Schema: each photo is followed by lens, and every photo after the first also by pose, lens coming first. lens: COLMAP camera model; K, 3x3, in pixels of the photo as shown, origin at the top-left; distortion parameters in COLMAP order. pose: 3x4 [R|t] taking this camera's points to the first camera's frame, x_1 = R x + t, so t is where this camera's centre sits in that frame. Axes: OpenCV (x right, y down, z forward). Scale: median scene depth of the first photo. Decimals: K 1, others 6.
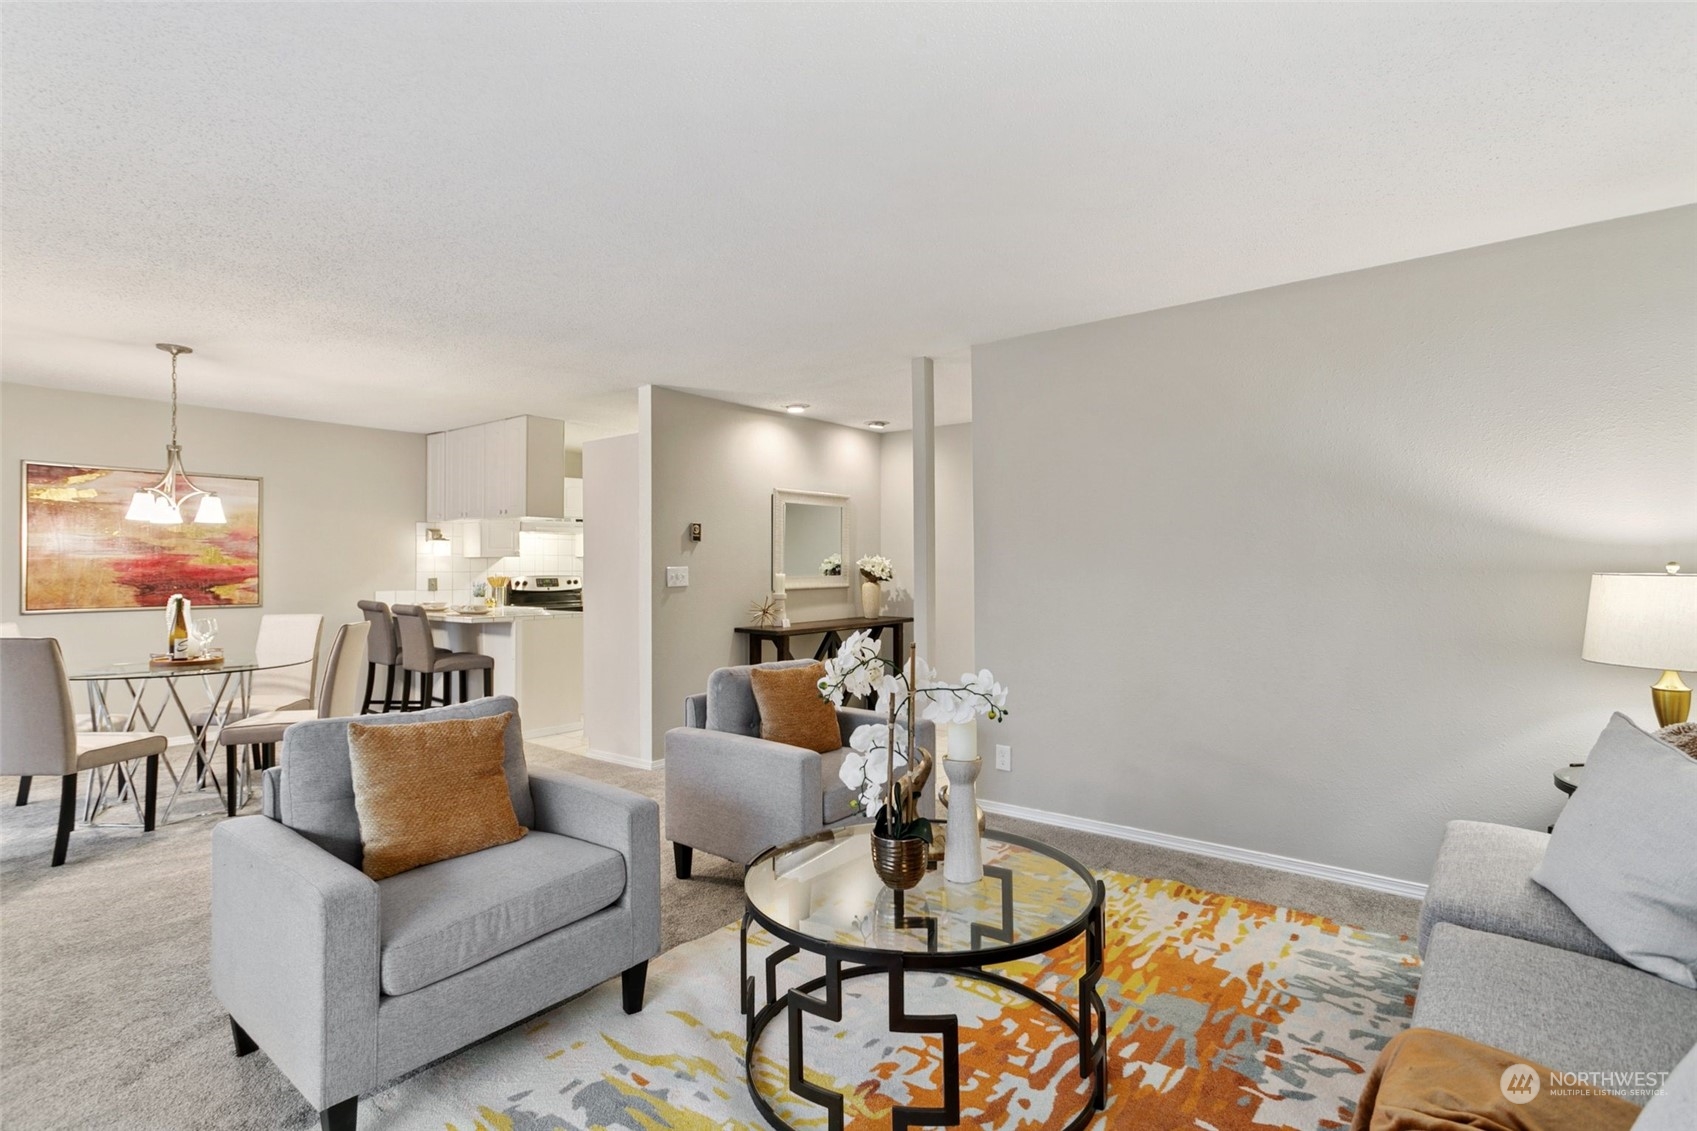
lens RADIAL K [[806.6, 0, 841.8], [0, 806.6, 557.4], [0, 0, 1]] dist [0.004116, 0.000882]
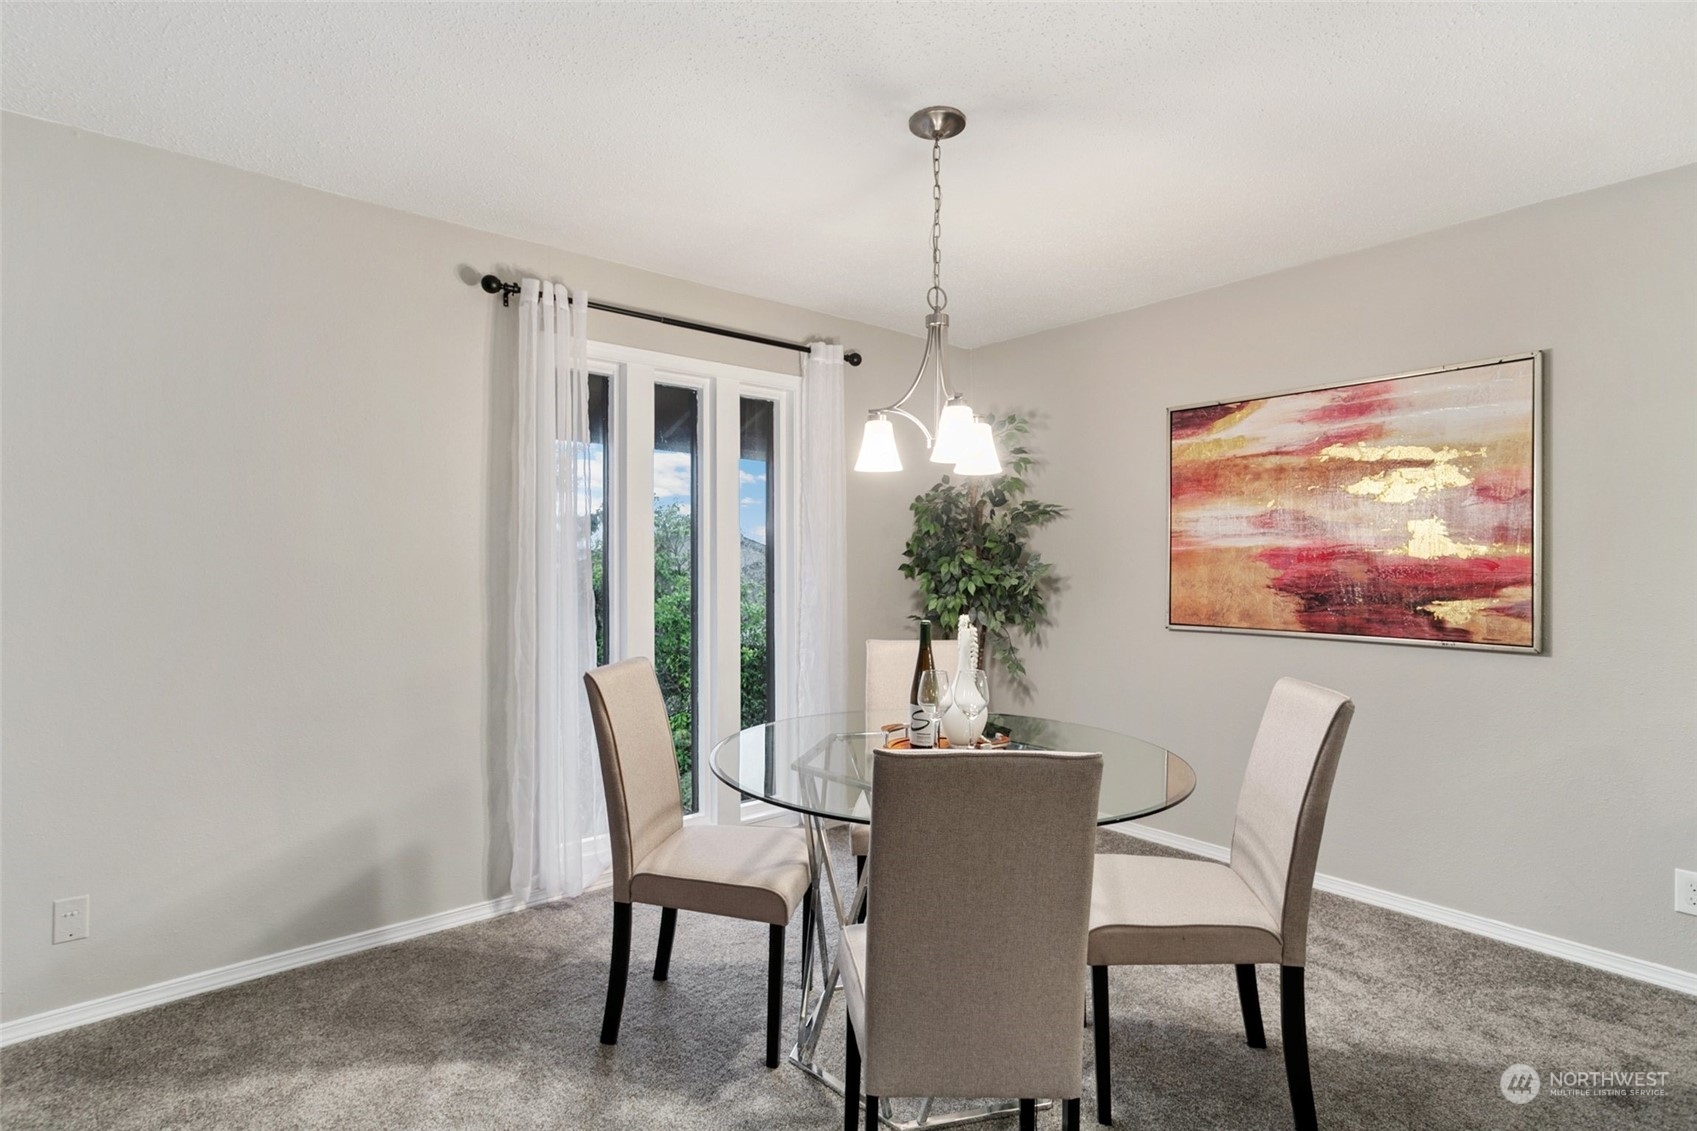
lens RADIAL K [[821.7, 0, 826.7], [0, 821.7, 568.4], [0, 0, 1]] dist [-0.001269, -0.000212]
pose [[-0.211592, 0.003425, -0.977352, -0.232816], [0.008059, 0.999966, 0.001759, 0.013117], [0.977325, -0.007504, -0.211613, 0.779594]]
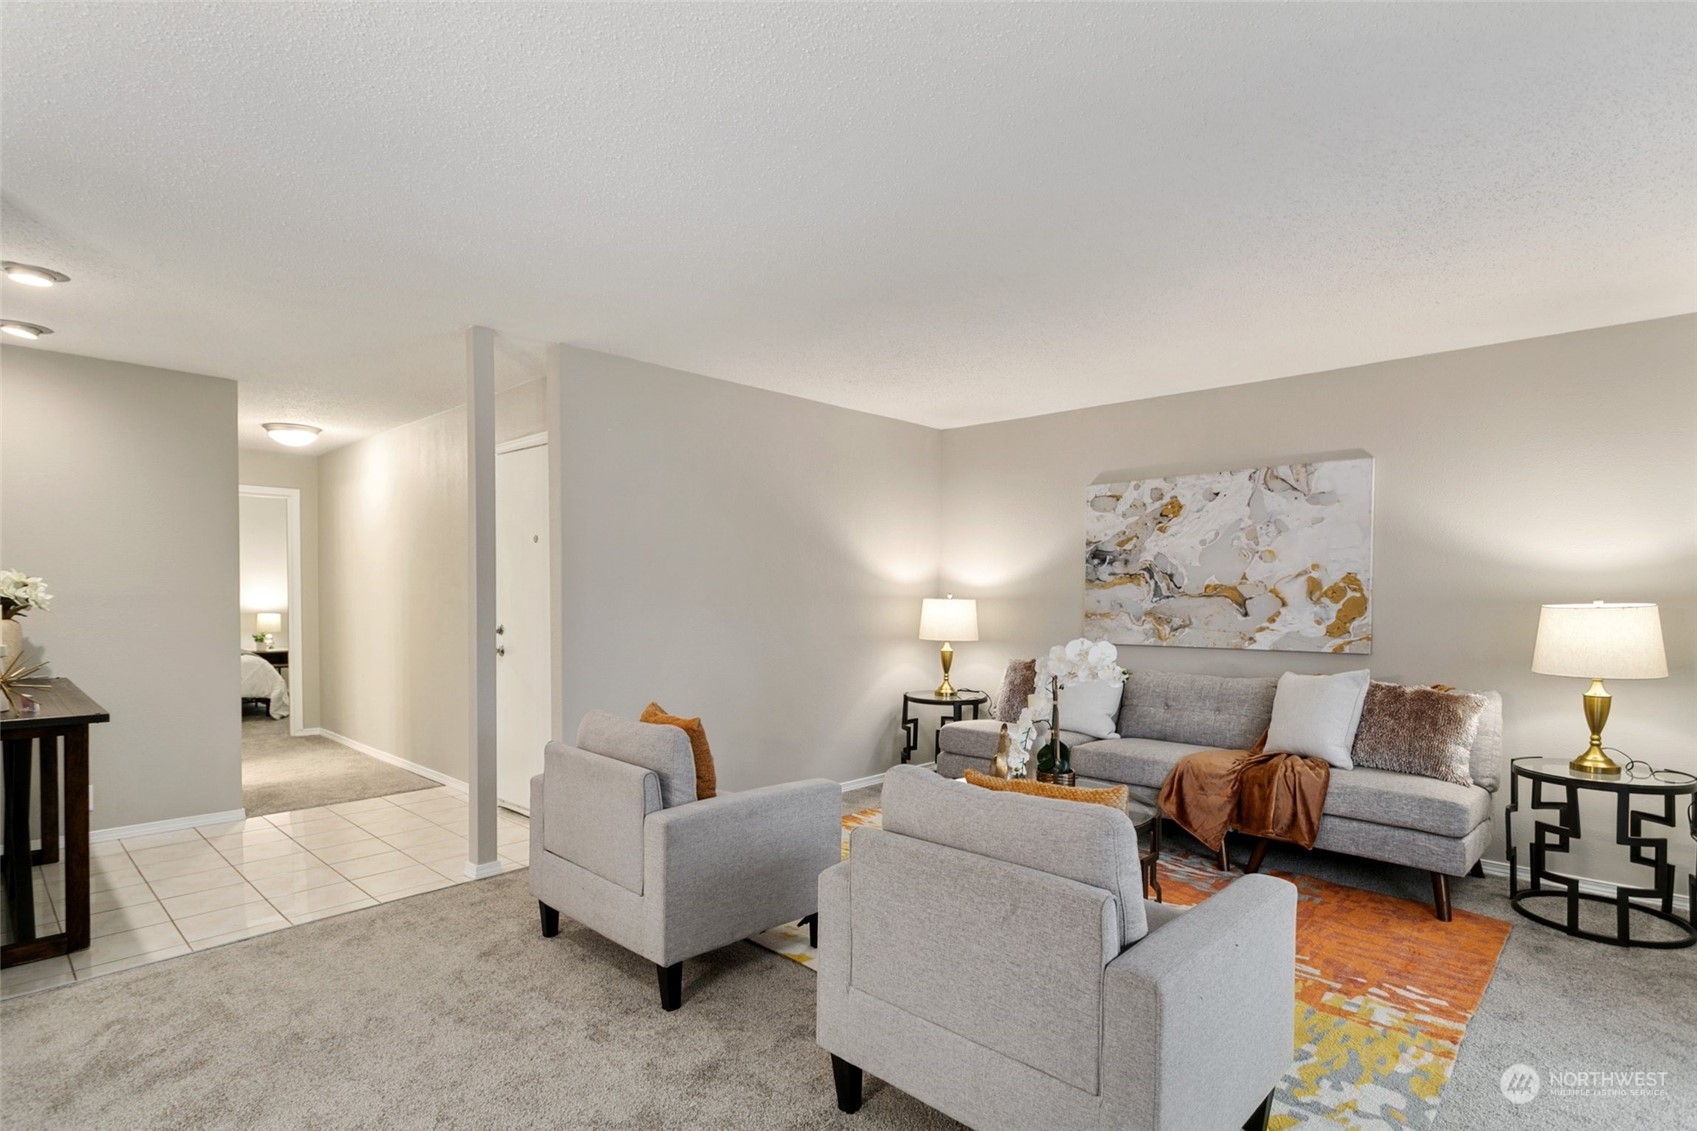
lens RADIAL K [[848.7, 0, 850.4], [0, 848.7, 618.5], [0, 0, 1]] dist [0.003101, 0.001739]
pose [[0.089201, -0.028414, 0.995608, -0.553956], [-0.016992, 0.999404, 0.030045, 0.004334], [-0.995869, -0.019597, 0.088665, 0.446403]]
